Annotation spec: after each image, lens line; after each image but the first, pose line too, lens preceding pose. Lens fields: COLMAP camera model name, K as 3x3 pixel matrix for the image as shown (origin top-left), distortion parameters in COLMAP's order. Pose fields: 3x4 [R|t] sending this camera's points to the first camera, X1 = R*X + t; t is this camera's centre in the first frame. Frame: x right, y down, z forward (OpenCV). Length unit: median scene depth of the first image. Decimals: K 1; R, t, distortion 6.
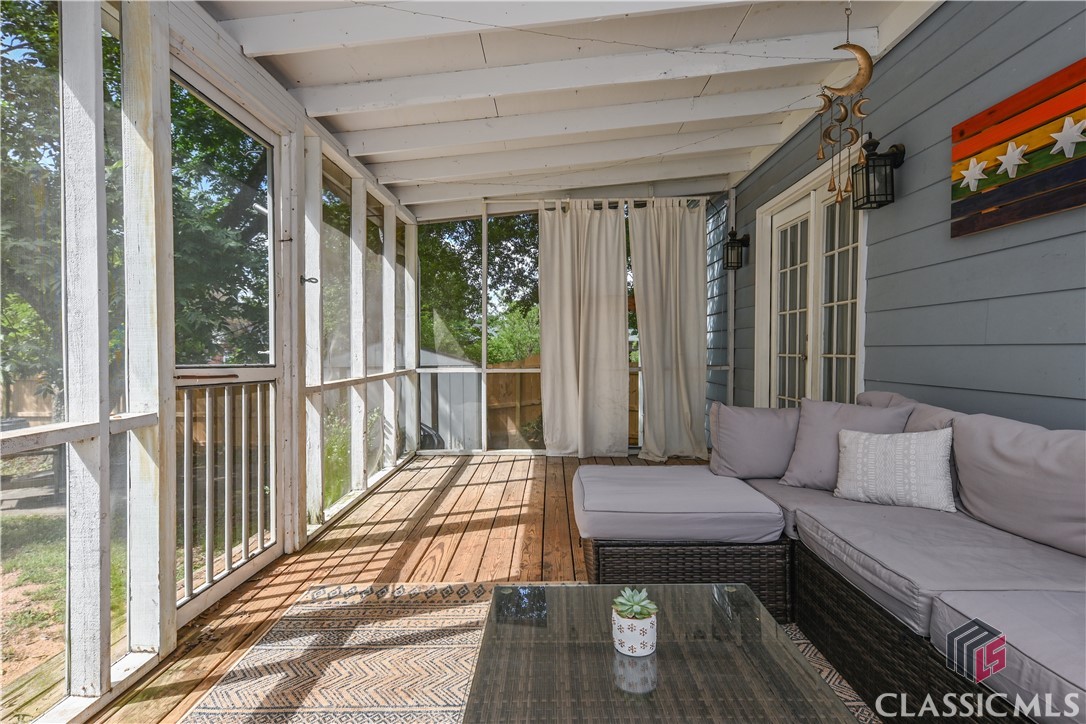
lens RADIAL K [[570.9, 0, 551.2], [0, 570.9, 359.0], [0, 0, 1]] dist [0.011548, -0.003001]
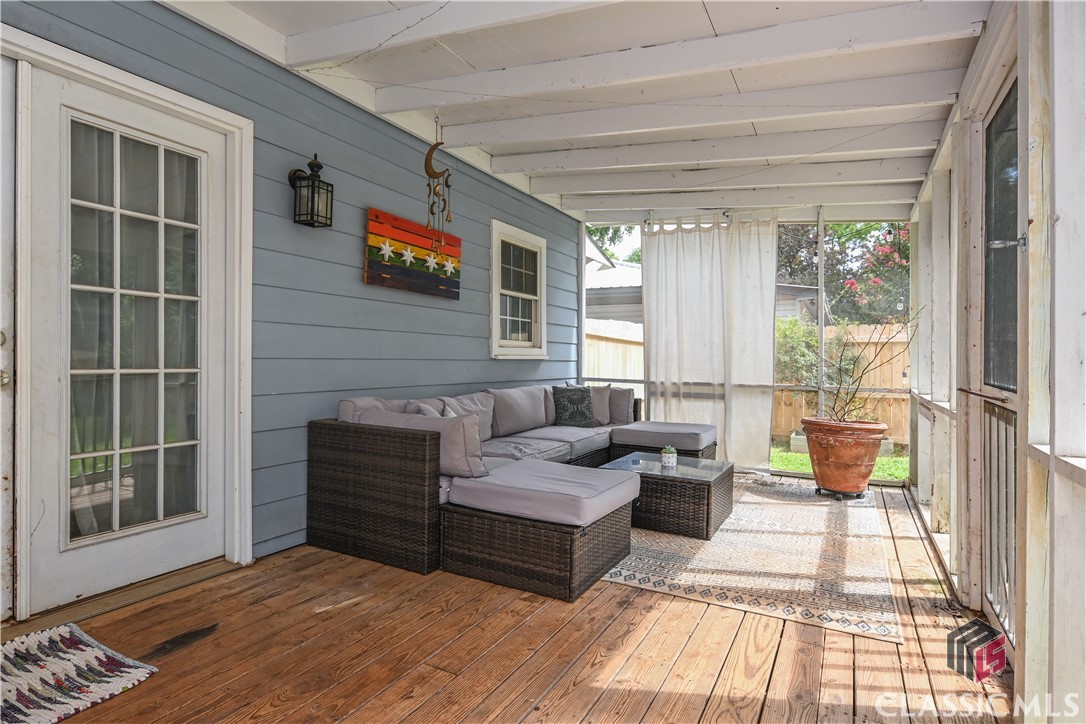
lens RADIAL K [[570.9, 0, 531.7], [0, 570.9, 358.6], [0, 0, 1]] dist [0.011548, -0.003001]
pose [[-0.870948, -0.006184, 0.491335, -0.380735], [0.000327, 0.999913, 0.013166, -0.045461], [-0.491374, 0.011627, -0.870871, 2.176153]]
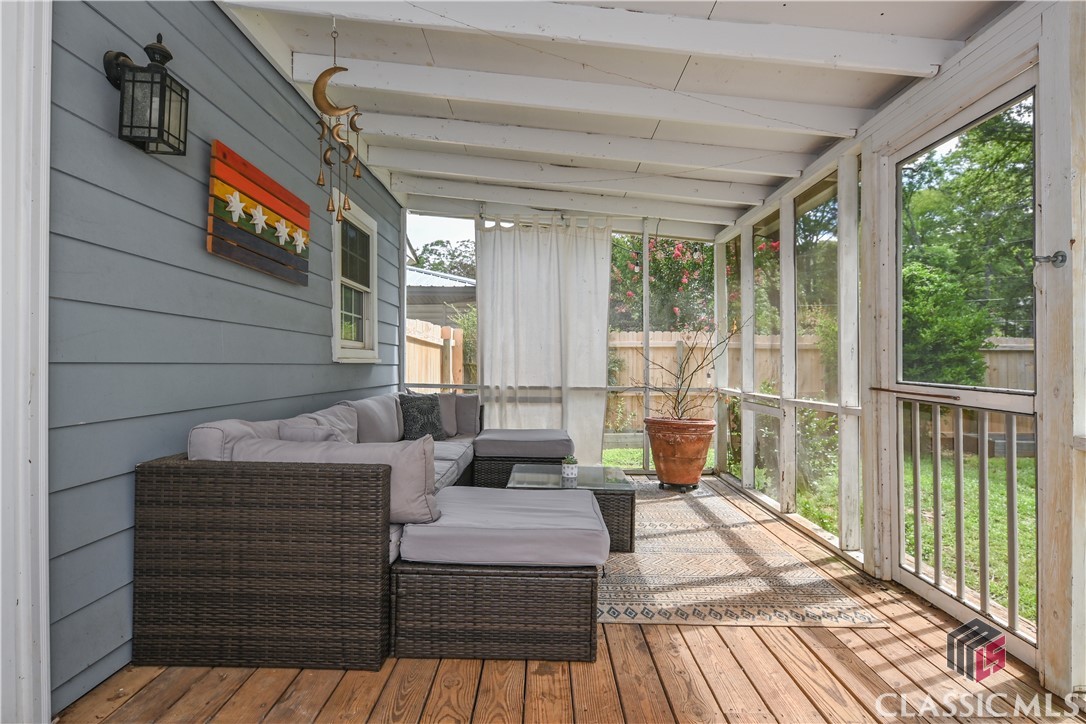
lens RADIAL K [[570.9, 0, 532.6], [0, 570.9, 358.8], [0, 0, 1]] dist [0.011548, -0.003001]
pose [[-0.999790, -0.003917, 0.020124, 0.149514], [-0.003780, 0.999969, 0.006844, -0.042125], [-0.020150, 0.006767, -0.999774, 2.083642]]
